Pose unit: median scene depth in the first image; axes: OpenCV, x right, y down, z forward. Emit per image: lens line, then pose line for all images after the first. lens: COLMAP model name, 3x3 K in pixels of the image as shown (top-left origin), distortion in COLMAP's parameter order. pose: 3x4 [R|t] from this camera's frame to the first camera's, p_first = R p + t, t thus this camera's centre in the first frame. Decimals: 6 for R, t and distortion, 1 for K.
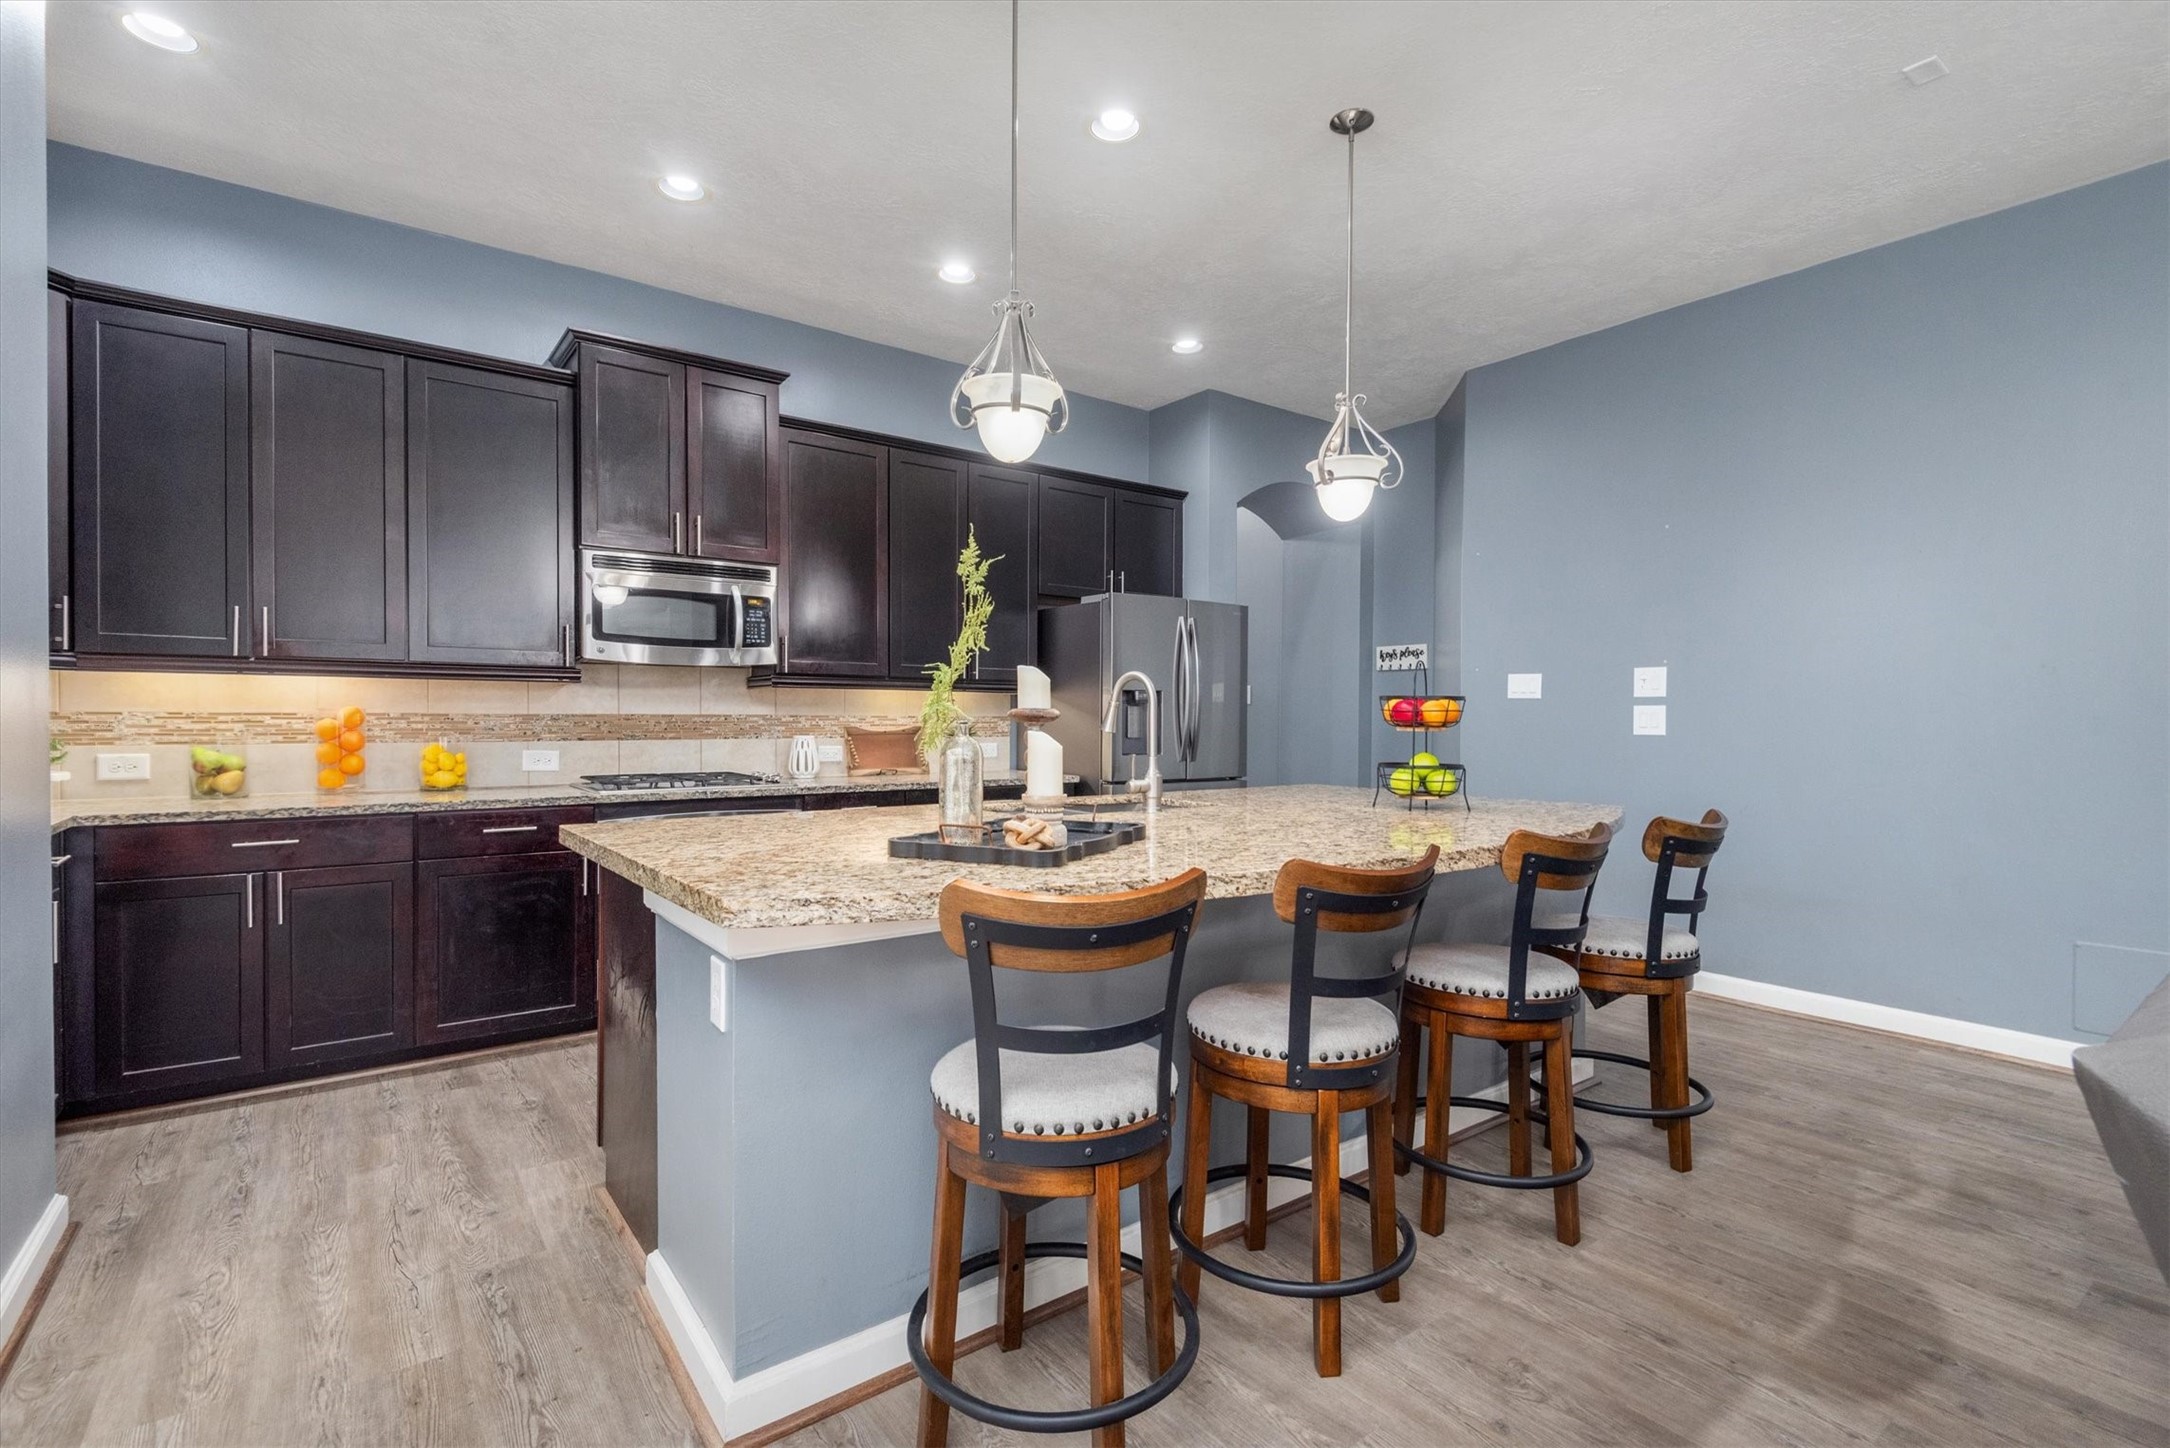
lens RADIAL K [[979.8, 0, 1043.7], [0, 979.8, 732.0], [0, 0, 1]] dist [0.013979, -0.009097]
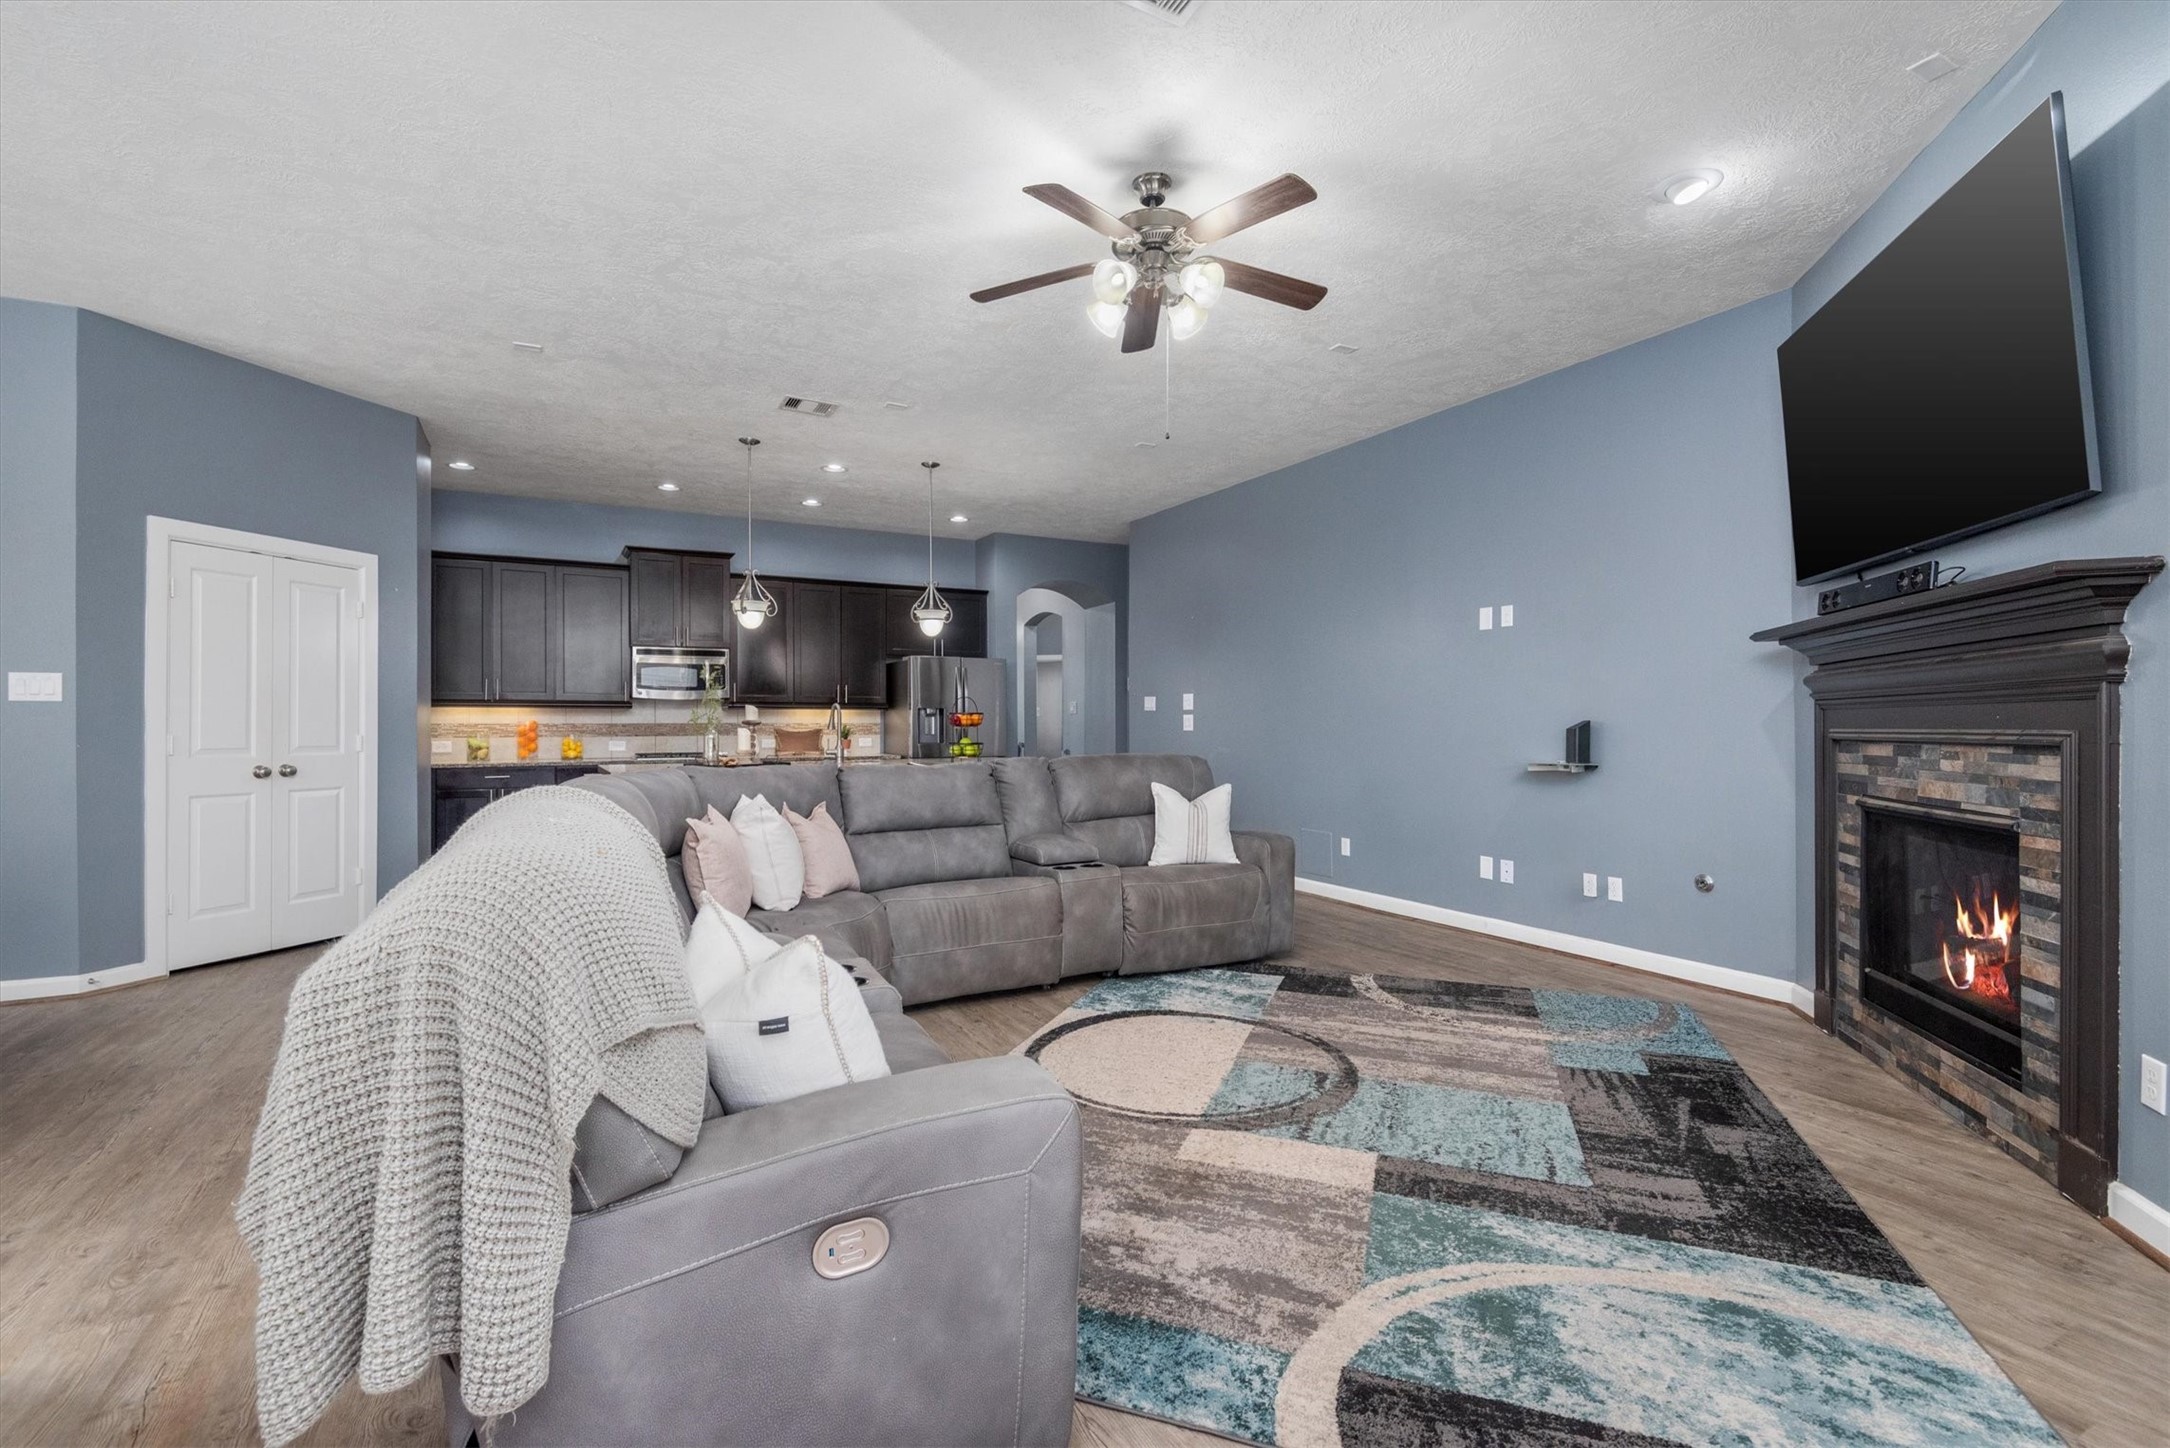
lens RADIAL K [[979.8, 0, 1072.1], [0, 979.8, 711.1], [0, 0, 1]] dist [0.013979, -0.009097]
pose [[0.989280, -0.009270, -0.145737, 0.820512], [0.005188, 0.999584, -0.028362, 0.021270], [0.145940, 0.027302, 0.988917, -1.010175]]
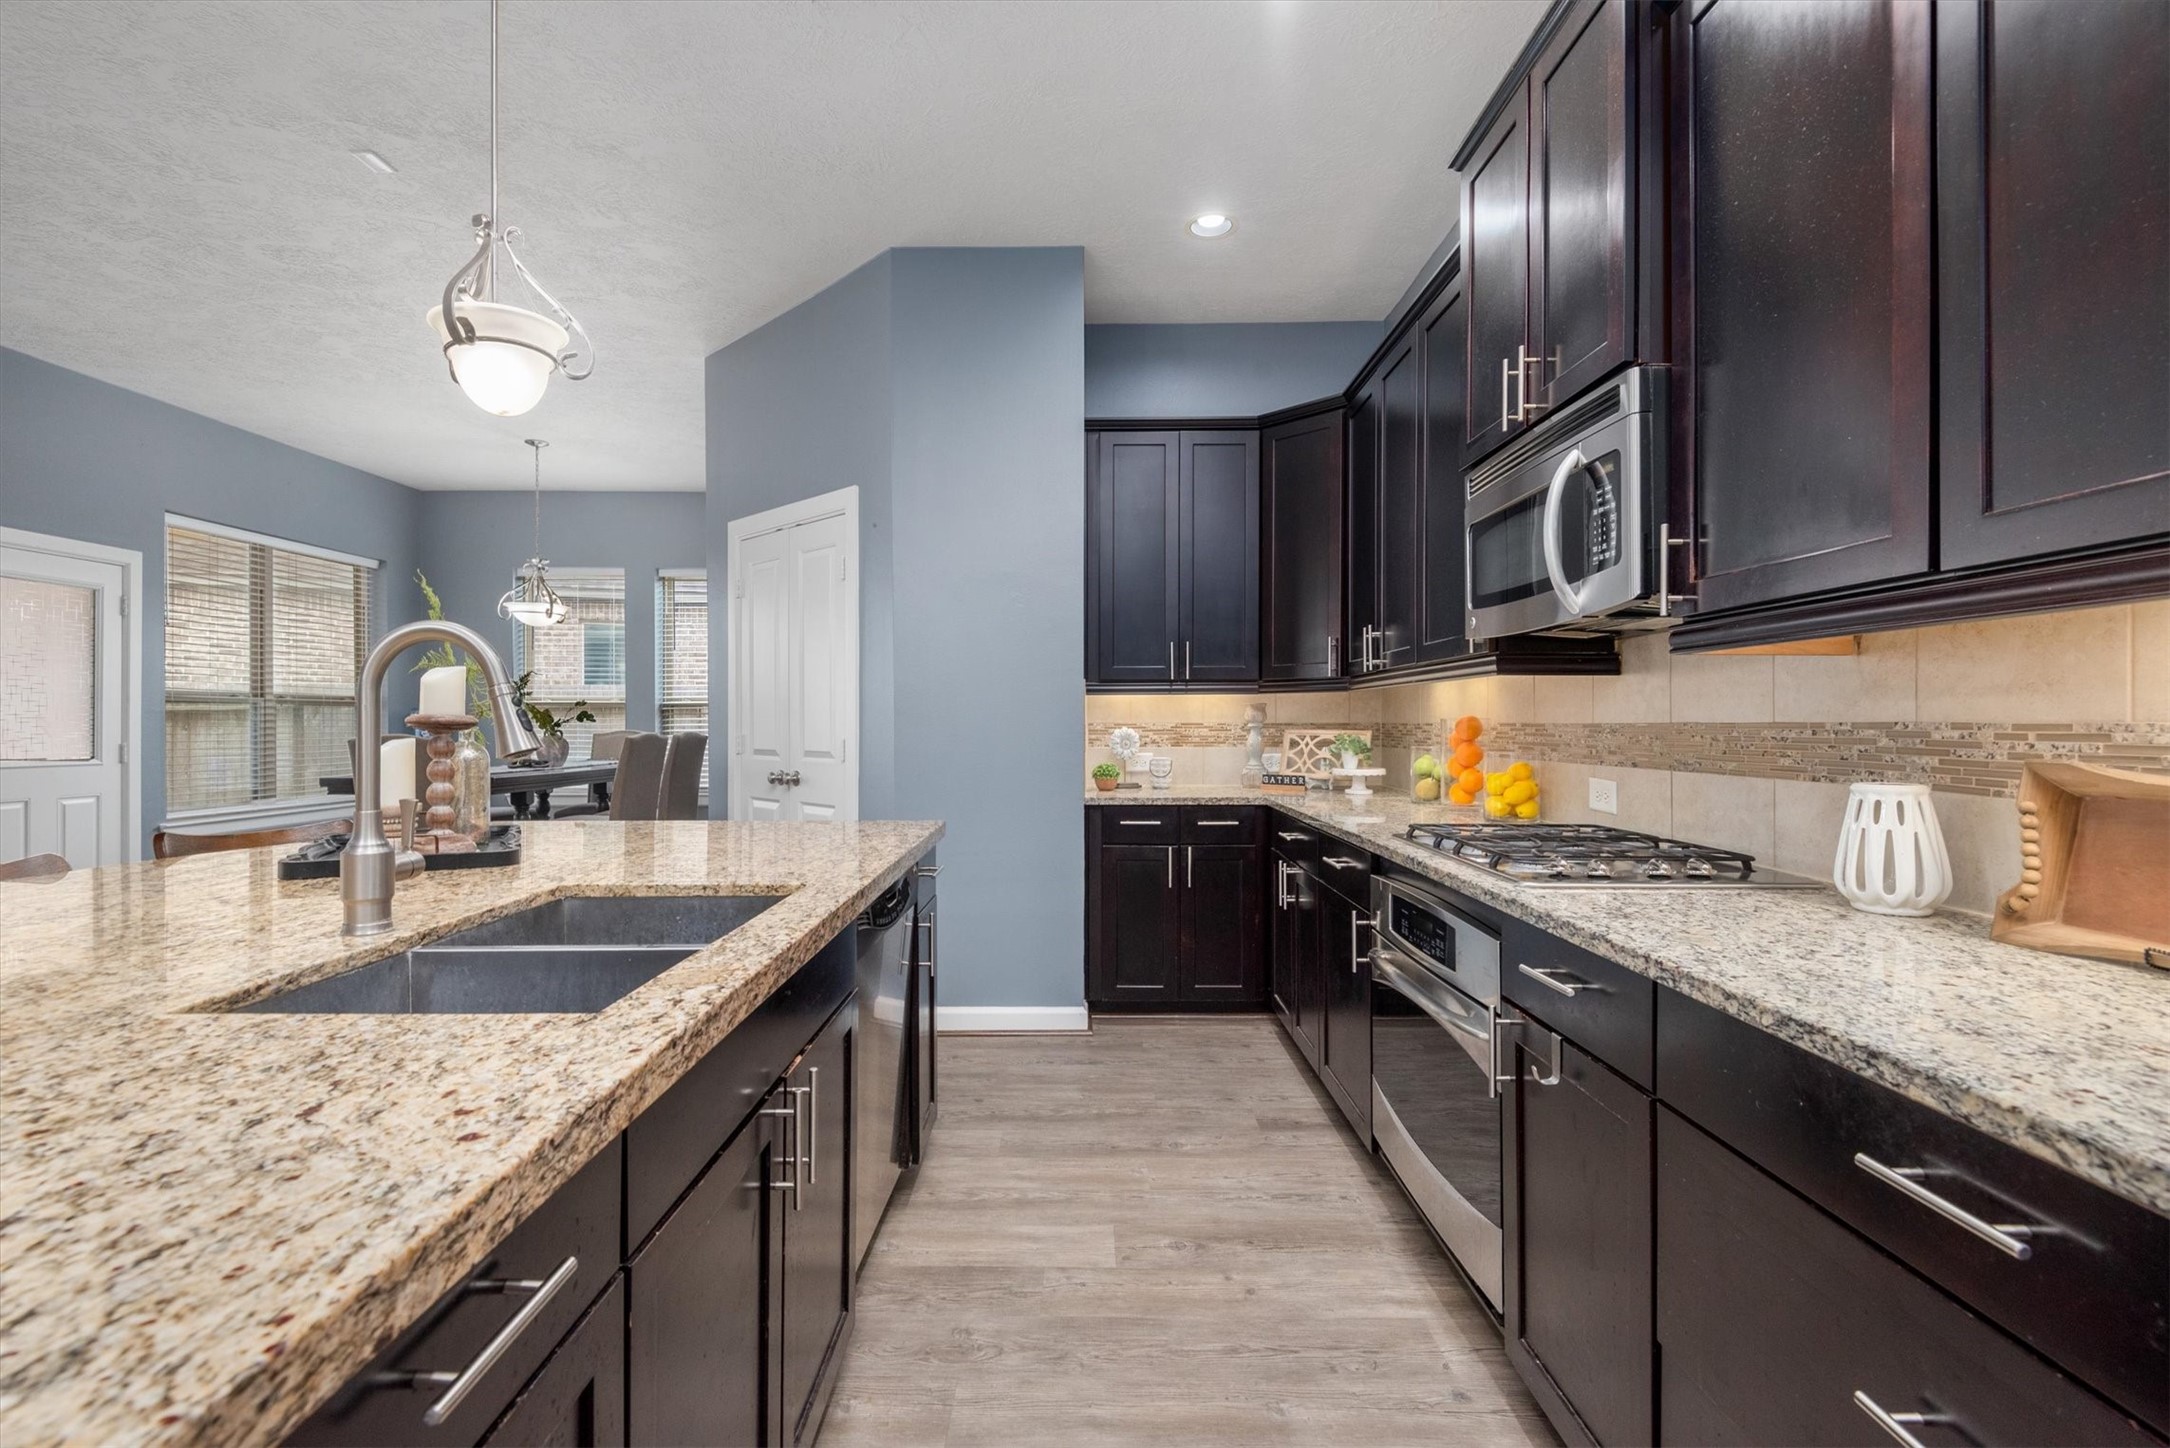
lens RADIAL K [[979.8, 0, 1083.7], [0, 979.8, 718.0], [0, 0, 1]] dist [0.013979, -0.009097]
pose [[-0.592856, -0.010260, -0.805243, 0.239231], [-0.015659, 0.999877, -0.001211, -0.018274], [0.805156, 0.011891, -0.592943, 1.290170]]
